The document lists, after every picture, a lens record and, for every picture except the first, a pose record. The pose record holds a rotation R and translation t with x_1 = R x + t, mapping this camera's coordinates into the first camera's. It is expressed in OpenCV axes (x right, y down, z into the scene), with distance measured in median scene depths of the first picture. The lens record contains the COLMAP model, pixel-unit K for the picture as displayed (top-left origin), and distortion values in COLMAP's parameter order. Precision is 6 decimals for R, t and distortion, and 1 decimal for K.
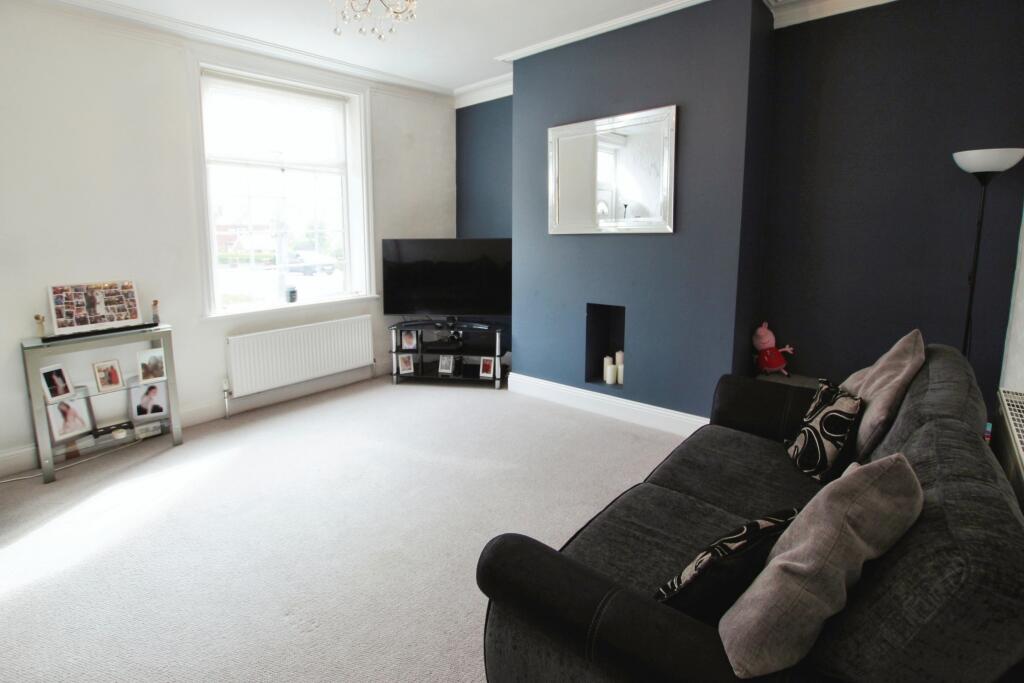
lens RADIAL K [[501.5, 0, 507.4], [0, 501.5, 306.5], [0, 0, 1]] dist [-0.031138, -0.000224]
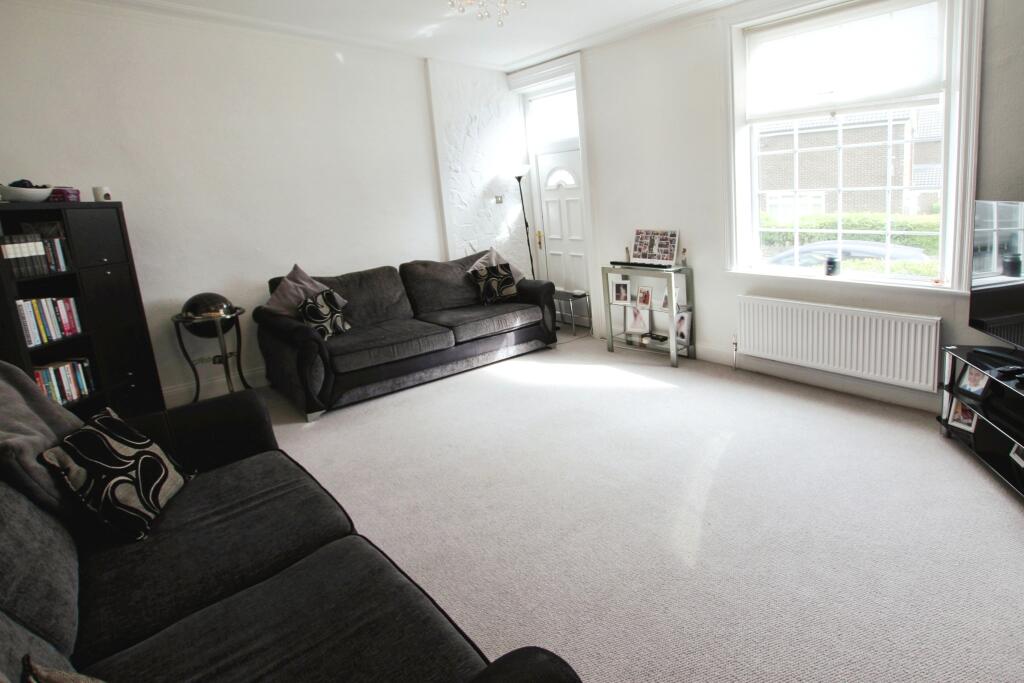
lens RADIAL K [[501.5, 0, 507.4], [0, 501.5, 306.5], [0, 0, 1]] dist [-0.031138, -0.000224]
pose [[-0.162758, 0.222171, -0.961327, 0.566893], [-0.109572, 0.964222, 0.241391, -0.120953], [0.980563, 0.144623, -0.132591, 0.731737]]
